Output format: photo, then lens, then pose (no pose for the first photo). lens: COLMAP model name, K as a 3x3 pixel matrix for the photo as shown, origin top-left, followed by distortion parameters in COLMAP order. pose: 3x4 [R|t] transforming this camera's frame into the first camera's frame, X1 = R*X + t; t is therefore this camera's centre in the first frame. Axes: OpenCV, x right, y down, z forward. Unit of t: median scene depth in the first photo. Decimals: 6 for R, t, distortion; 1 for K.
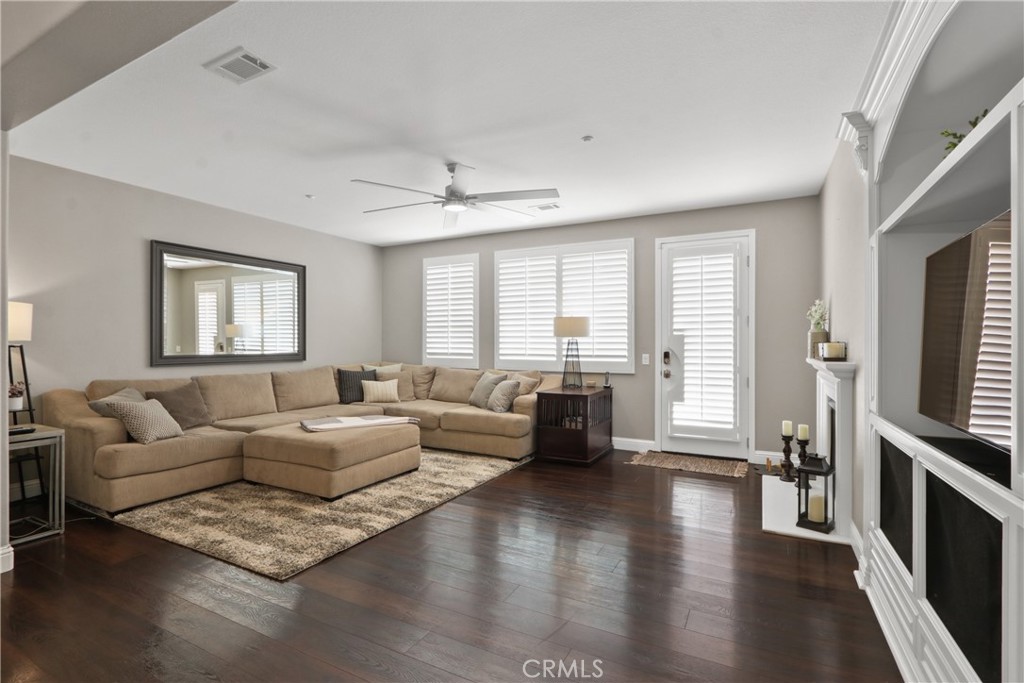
lens RADIAL K [[473.5, 0, 521.8], [0, 473.5, 339.7], [0, 0, 1]] dist [-0.015828, 0.000140]
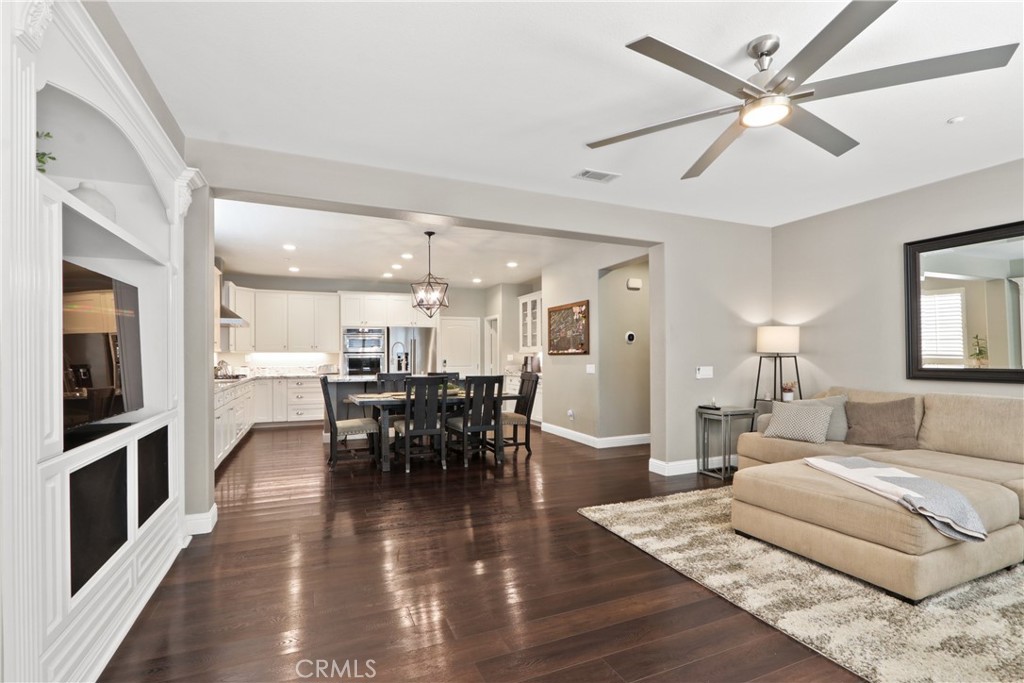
lens RADIAL K [[475.4, 0, 511.0], [0, 475.4, 357.4], [0, 0, 1]] dist [-0.002430, -0.000243]
pose [[-0.646952, 0.002439, -0.762527, 0.373045], [0.010602, 0.999927, -0.005796, 0.010248], [0.762457, -0.011834, -0.646931, 0.859138]]
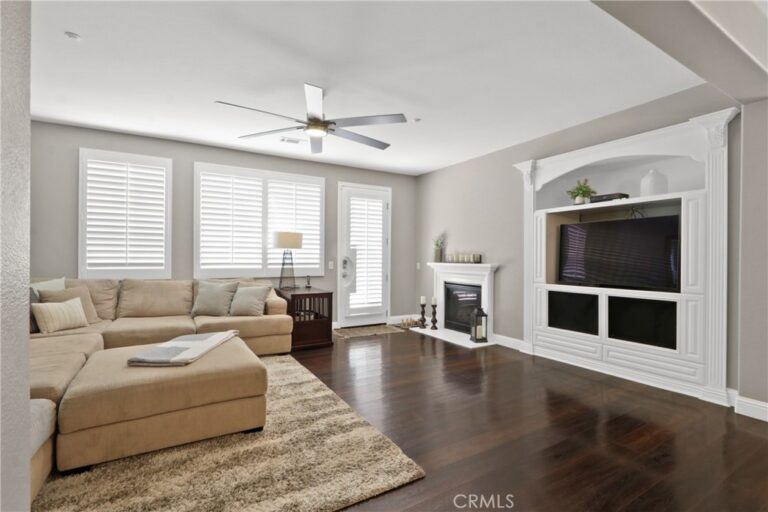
lens RADIAL K [[356.1, 0, 384.0], [0, 356.1, 256.0], [0, 0, 1]] dist [-0.001644, 0.000040]
pose [[0.538463, 0.001201, 0.842648, -0.581420], [-0.014088, 0.999872, 0.007577, 0.003434], [-0.842531, -0.015951, 0.538411, 0.304870]]
